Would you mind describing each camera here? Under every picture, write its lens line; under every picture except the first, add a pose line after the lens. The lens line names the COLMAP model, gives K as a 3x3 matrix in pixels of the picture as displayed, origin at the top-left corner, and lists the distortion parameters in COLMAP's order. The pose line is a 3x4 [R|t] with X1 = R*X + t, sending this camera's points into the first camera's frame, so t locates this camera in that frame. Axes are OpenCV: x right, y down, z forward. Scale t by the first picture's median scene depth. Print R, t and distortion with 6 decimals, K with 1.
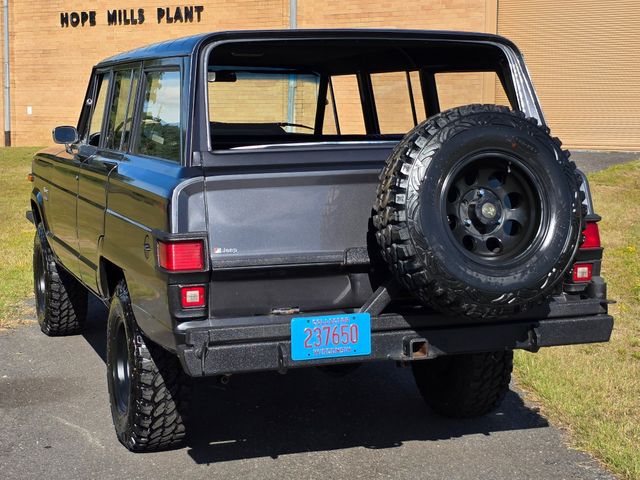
lens RADIAL K [[1120.9, 0, 320.8], [0, 1120.9, 262.6], [0, 0, 1]] dist [0.148643, -0.273907]
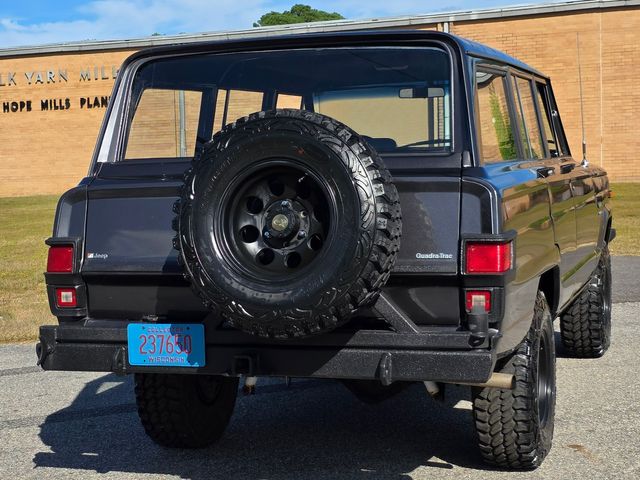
lens RADIAL K [[1177.7, 0, 320.0], [0, 1177.7, 240.0], [0, 0, 1]] dist [0.122495, -0.234821]
pose [[0.802573, 0.028188, -0.595888, 0.717573], [-0.057969, 0.997841, -0.030874, -0.003164], [0.593731, 0.059321, 0.802474, 0.221481]]
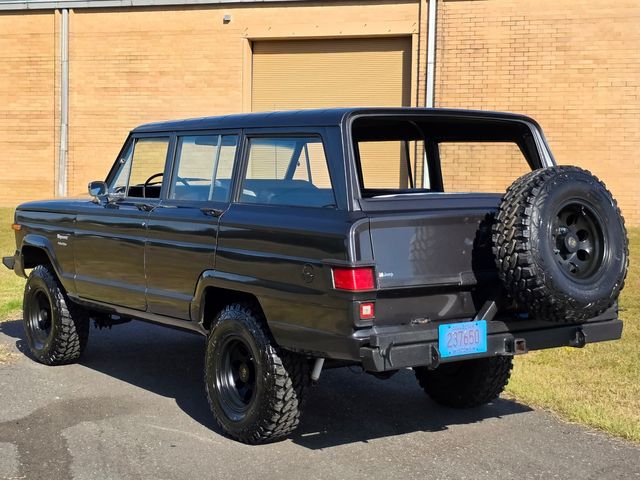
lens RADIAL K [[1001.9, 0, 318.7], [0, 1001.9, 266.2], [0, 0, 1]] dist [0.109977, -0.102862]
pose [[0.962234, -0.012269, 0.271947, -0.457822], [0.024255, 0.998875, -0.040757, 0.023956], [-0.271141, 0.045814, 0.961449, -0.092335]]
